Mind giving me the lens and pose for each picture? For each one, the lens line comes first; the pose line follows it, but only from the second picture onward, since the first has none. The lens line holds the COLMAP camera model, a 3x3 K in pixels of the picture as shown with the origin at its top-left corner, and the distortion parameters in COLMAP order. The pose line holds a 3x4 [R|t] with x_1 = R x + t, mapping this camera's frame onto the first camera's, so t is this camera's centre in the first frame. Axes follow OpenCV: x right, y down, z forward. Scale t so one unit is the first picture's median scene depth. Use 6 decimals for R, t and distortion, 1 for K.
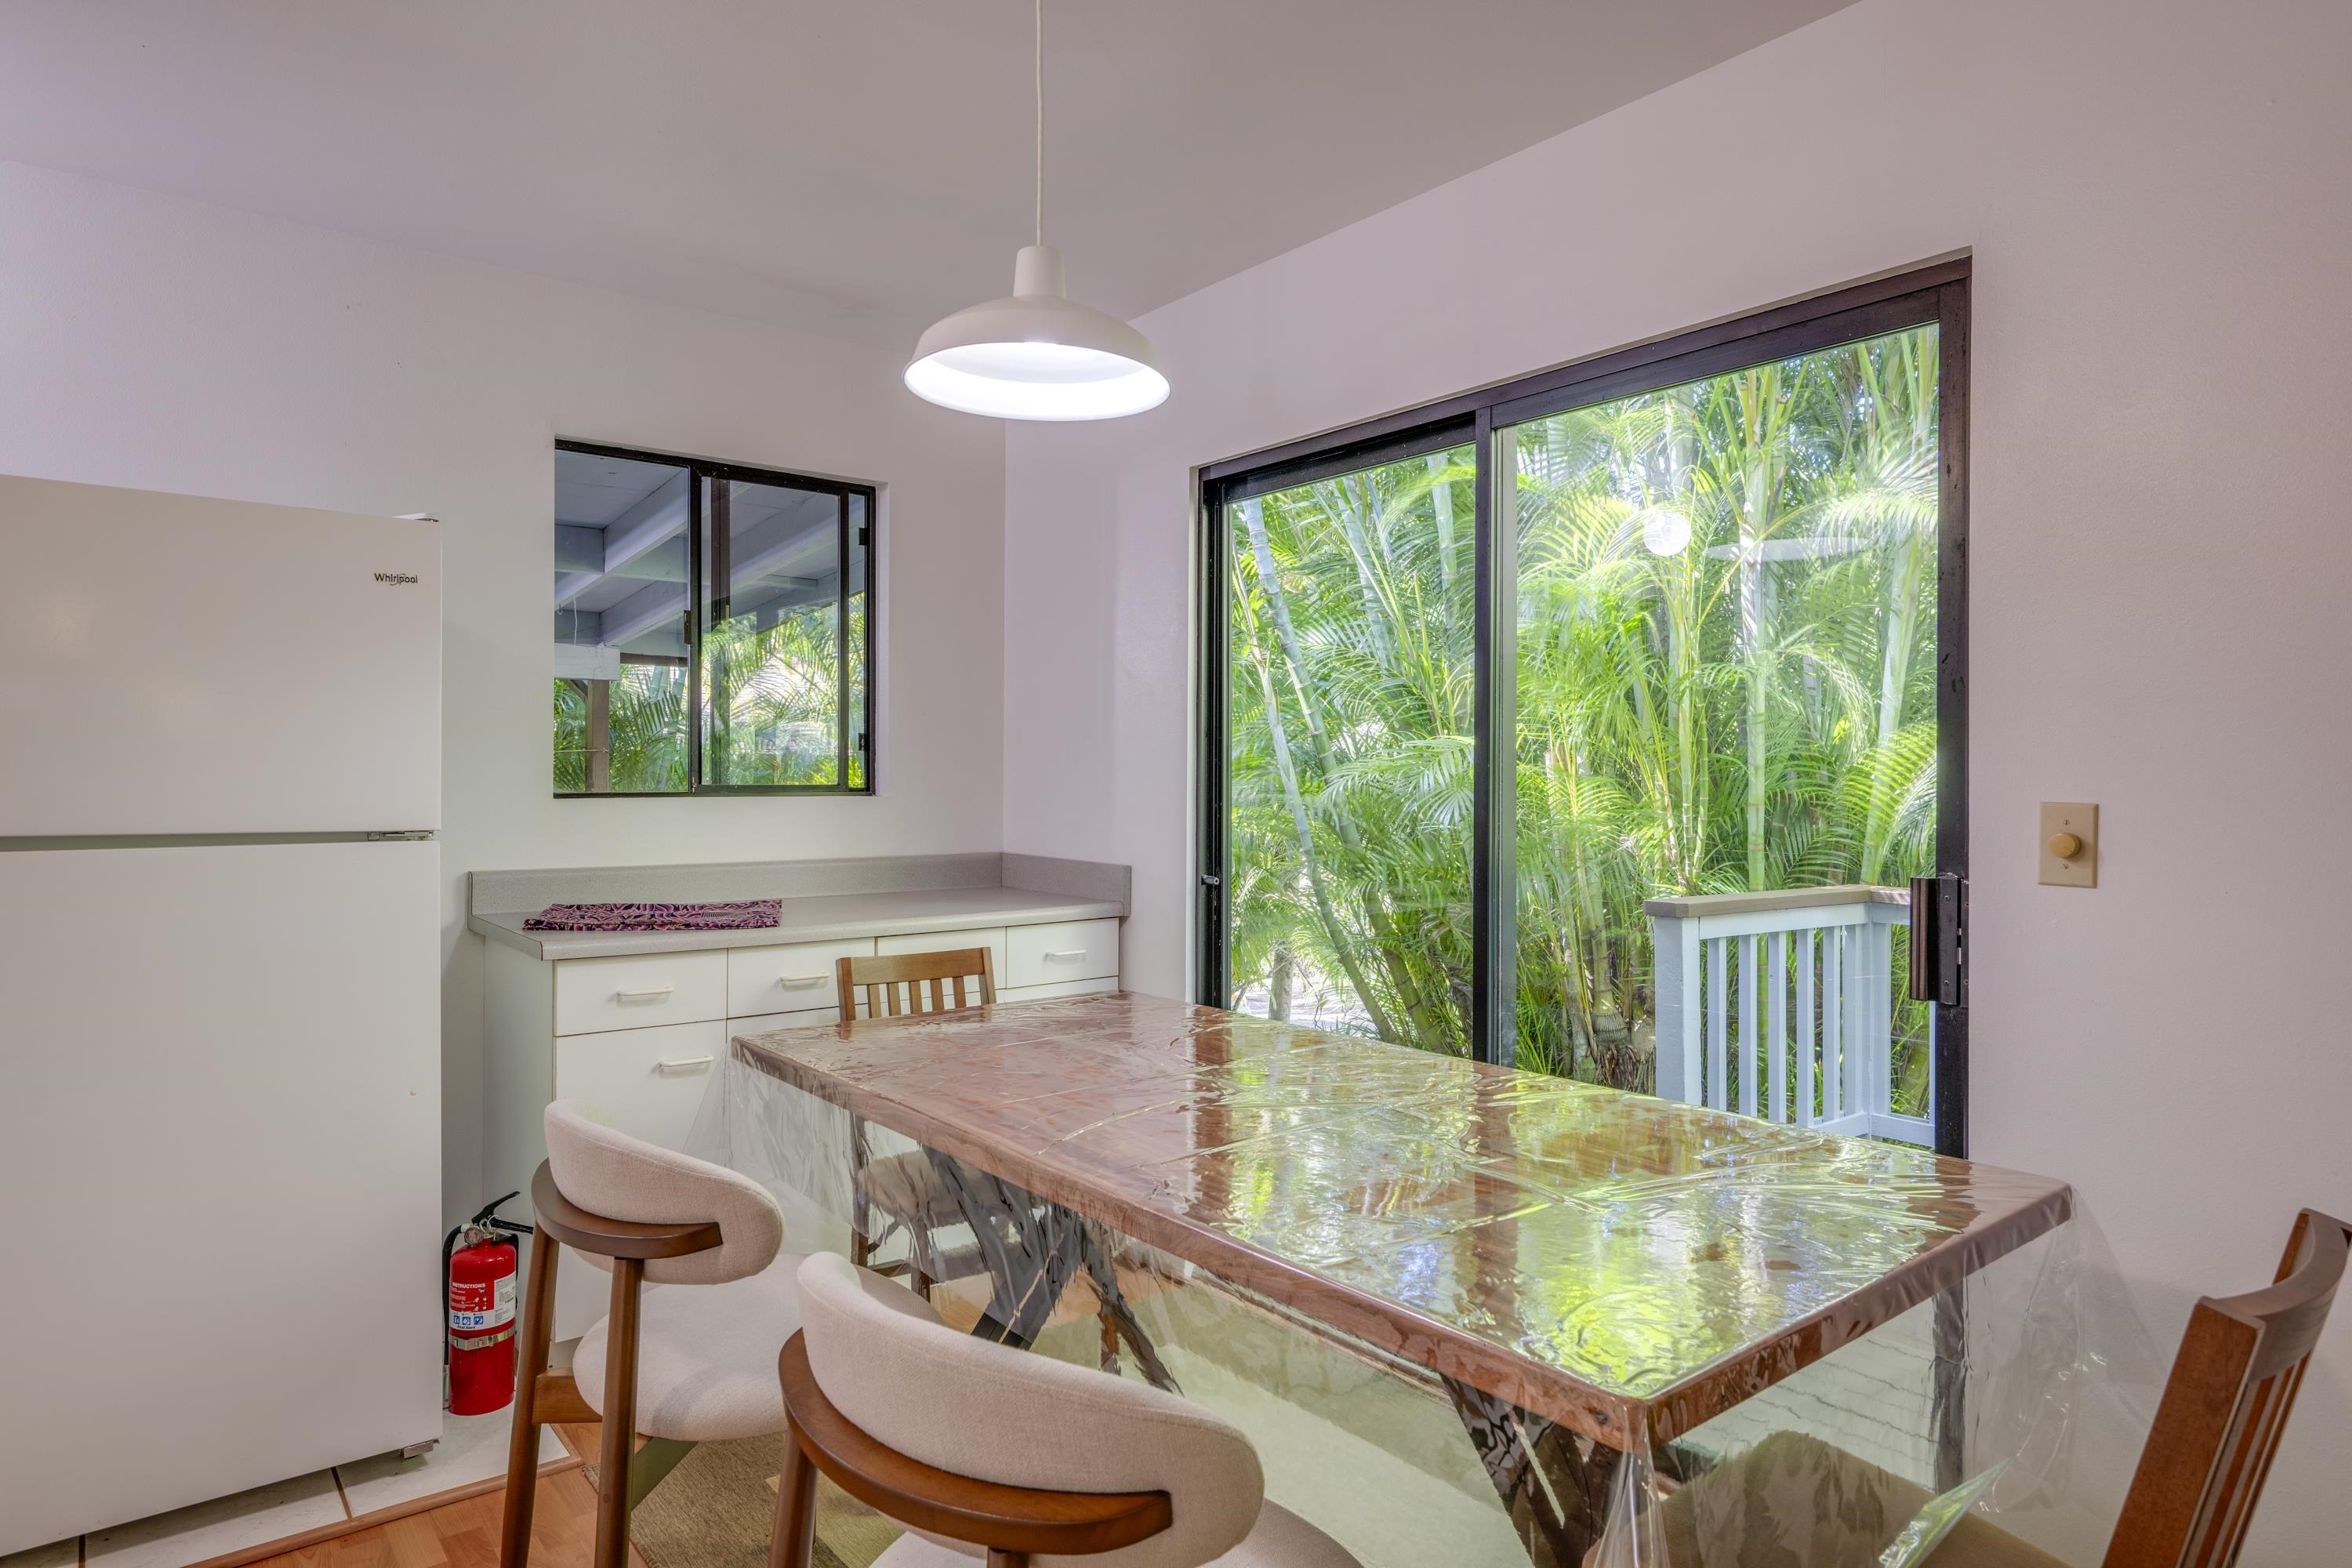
lens RADIAL K [[1370.0, 0, 1184.7], [0, 1370.0, 777.0], [0, 0, 1]] dist [0.007587, 0.000512]
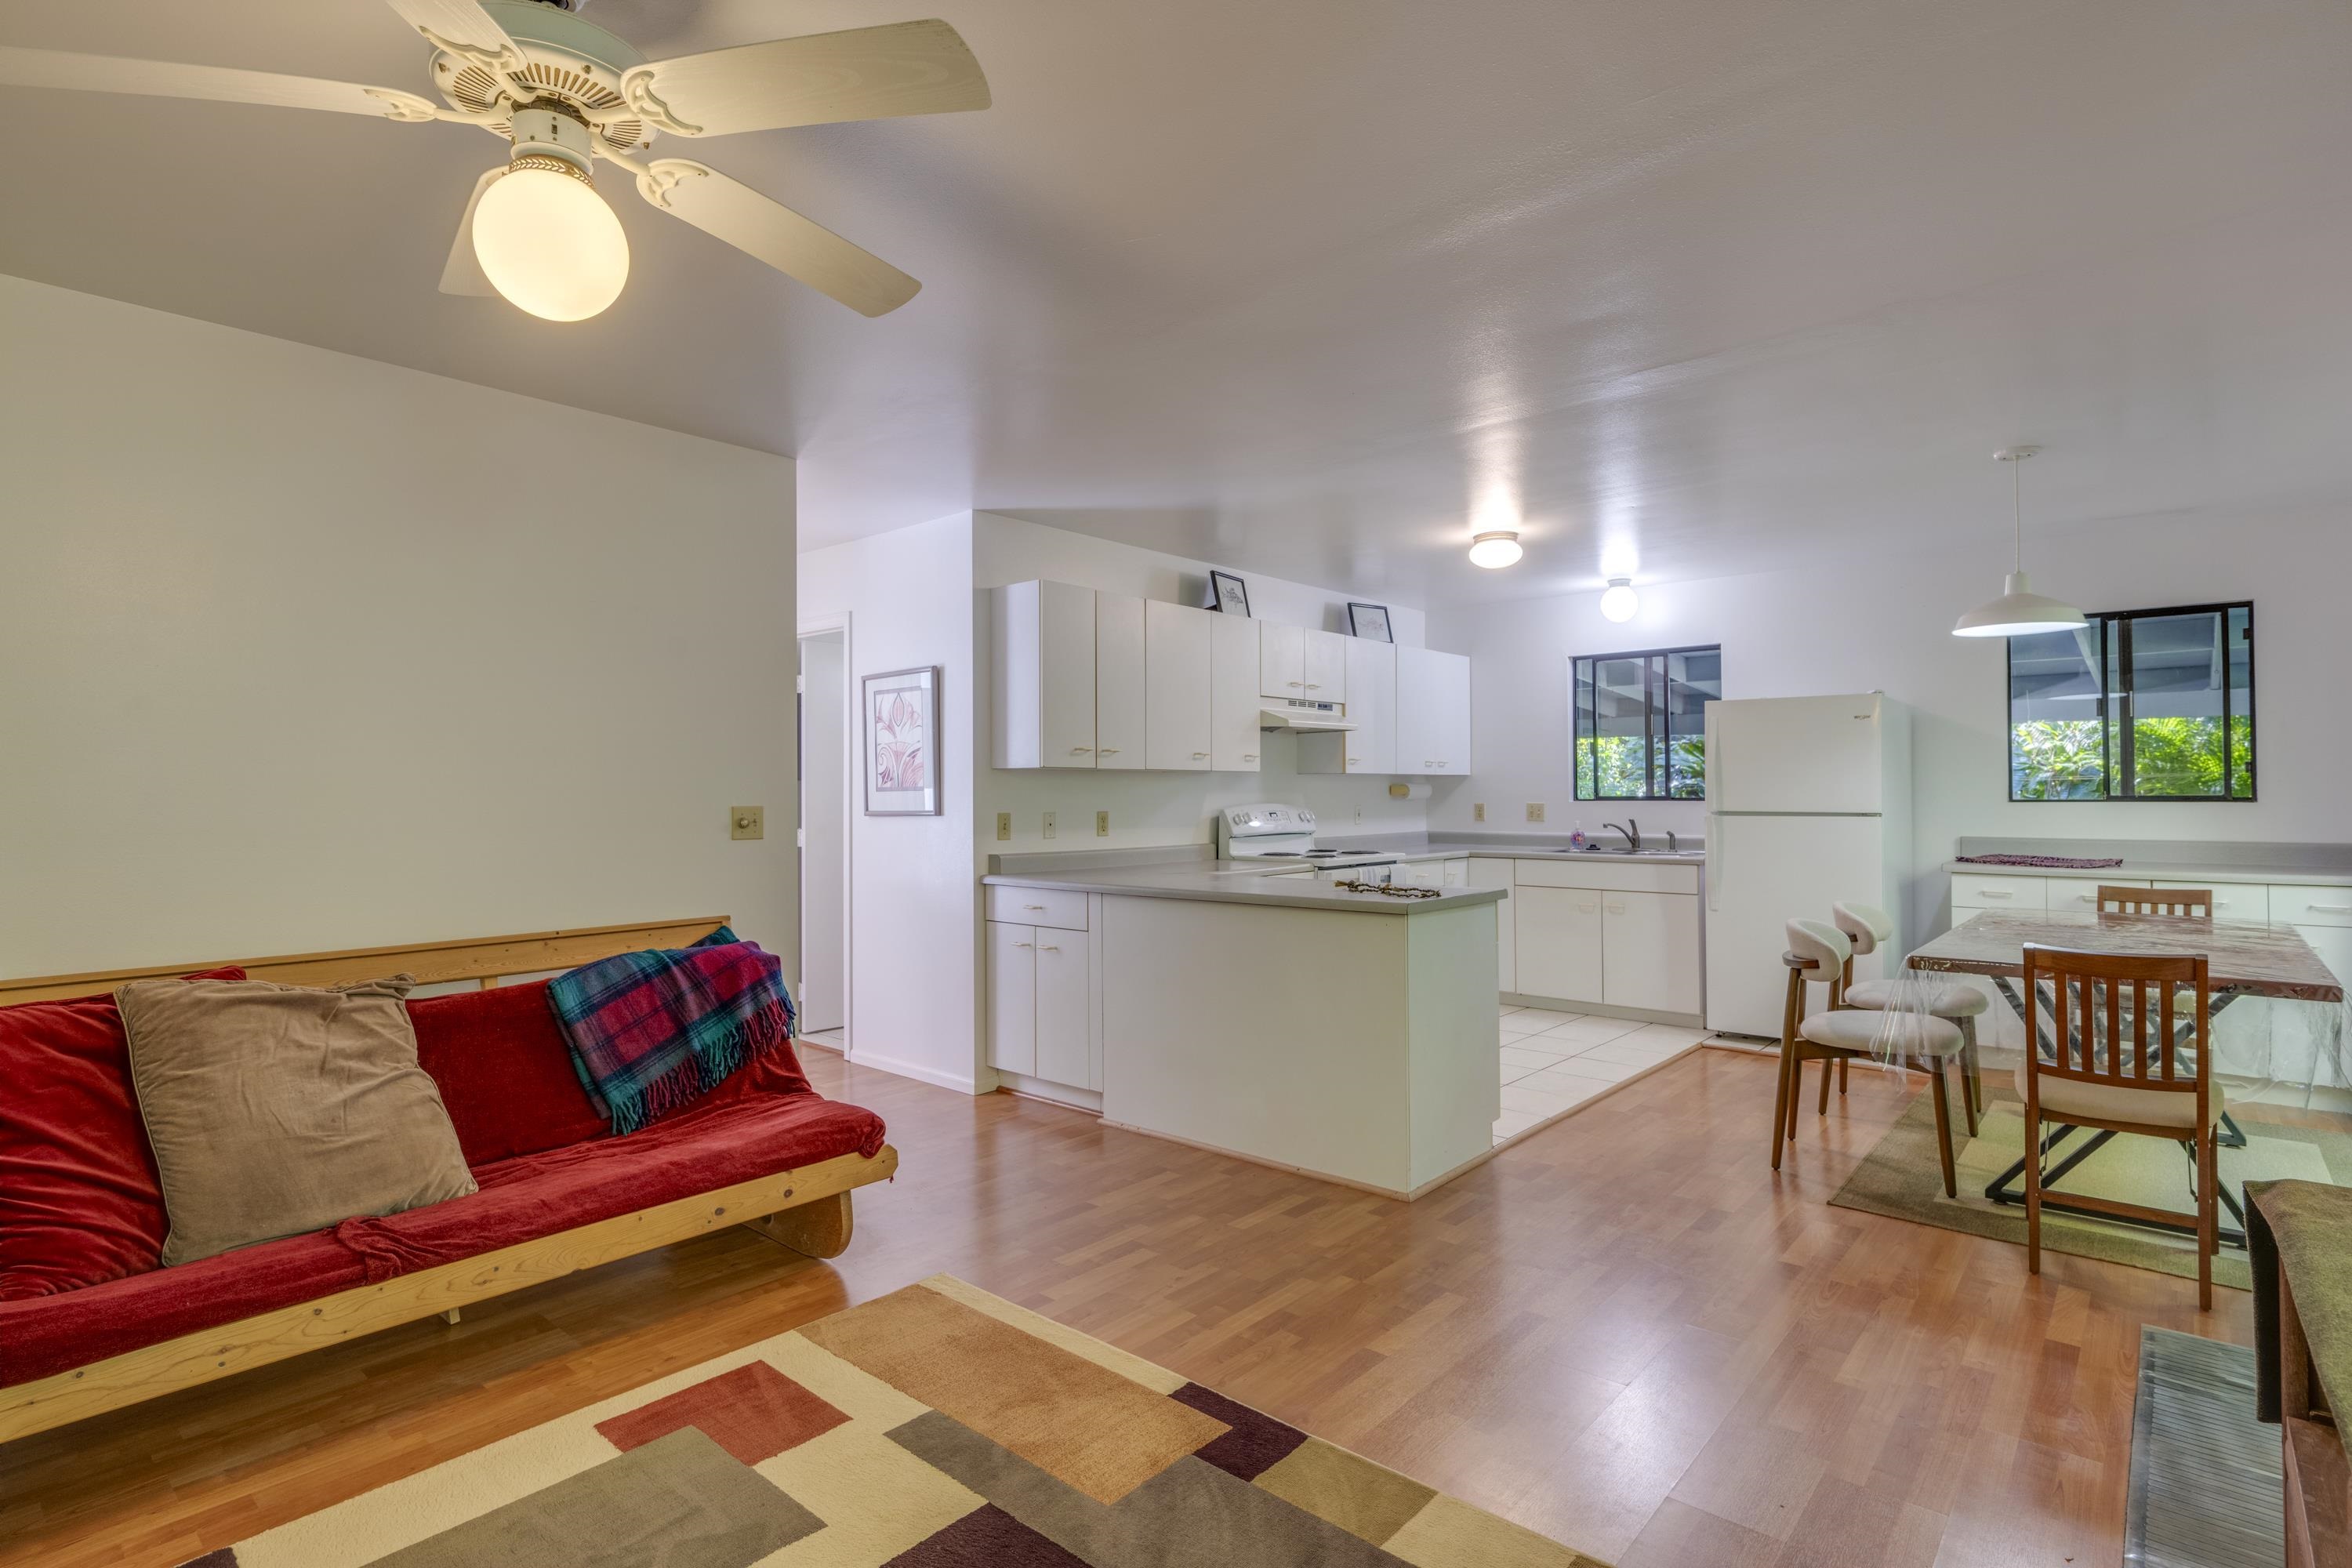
lens RADIAL K [[1139.3, 0, 1191.8], [0, 1139.3, 783.9], [0, 0, 1]] dist [-0.002248, 0.002973]
pose [[0.178884, -0.010068, -0.983819, 0.982307], [0.006715, 0.999937, -0.009011, -0.003439], [0.983847, -0.004995, 0.178940, -0.474896]]
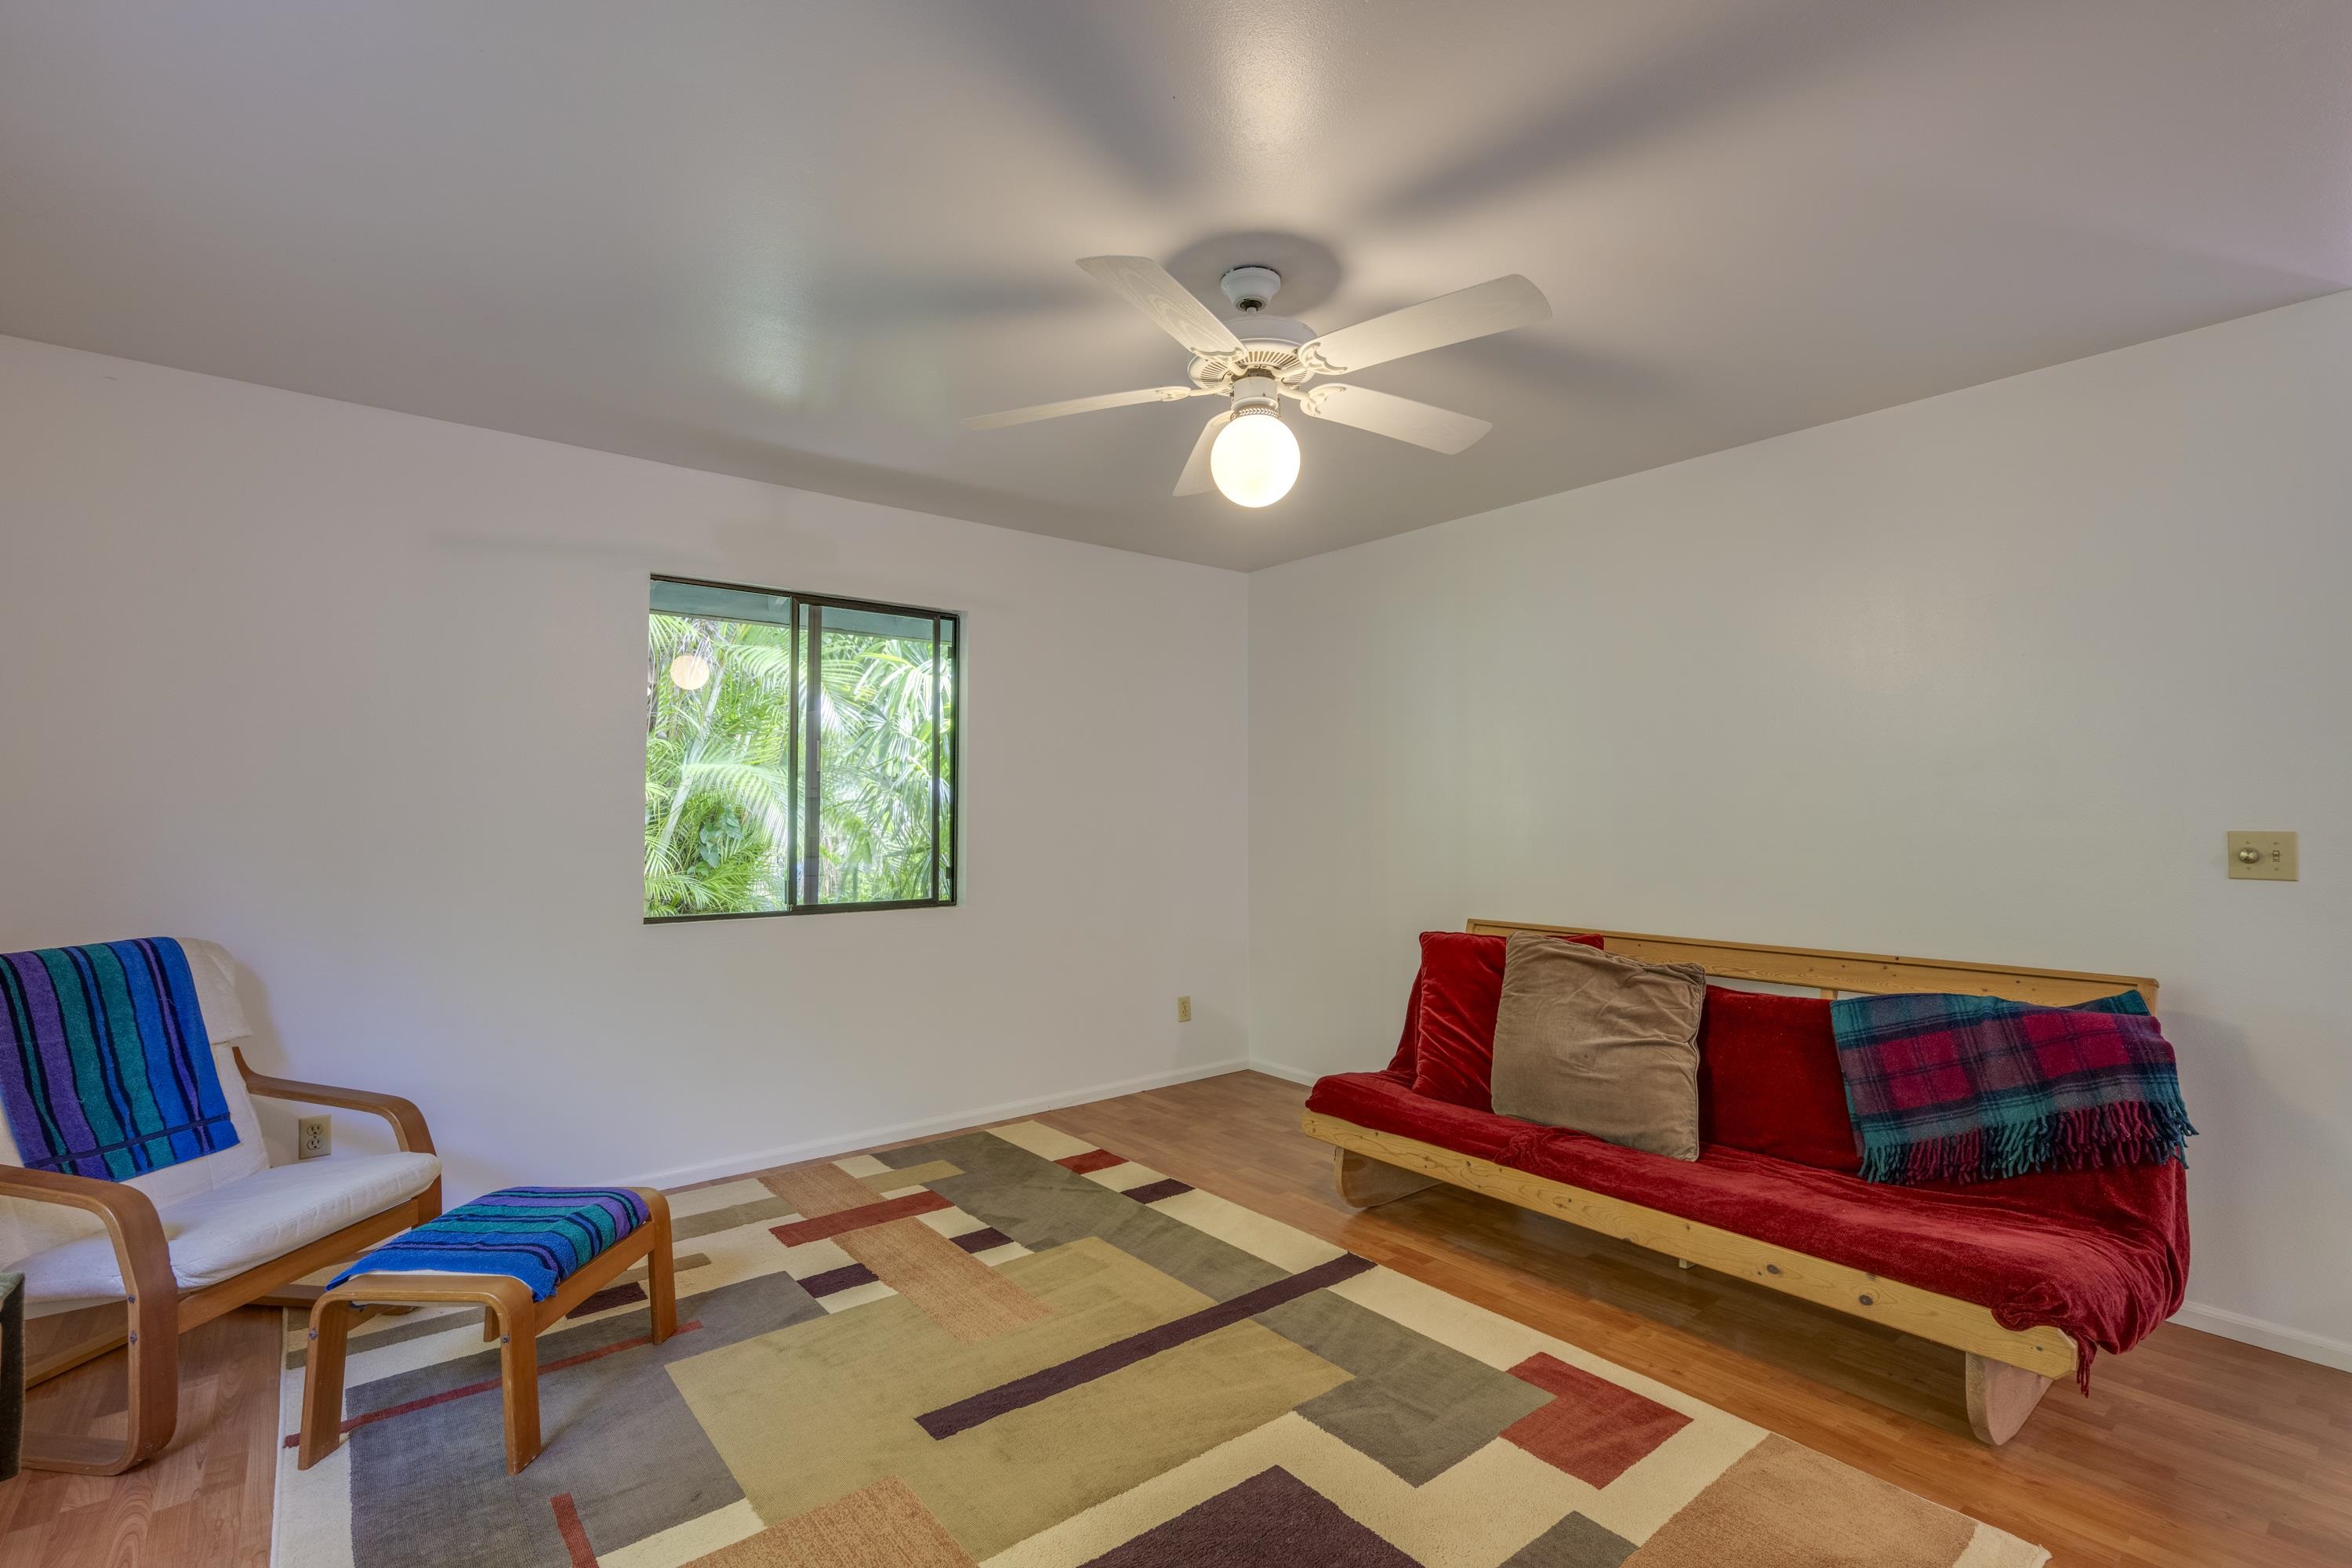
lens RADIAL K [[1080.5, 0, 1172.2], [0, 1080.5, 782.2], [0, 0, 1]] dist [0.003006, 0.000024]
pose [[-0.999999, 0.000914, 0.000996, 0.505408], [0.000884, 0.999566, -0.029456, -0.006295], [-0.001023, -0.029455, -0.999566, 0.062628]]
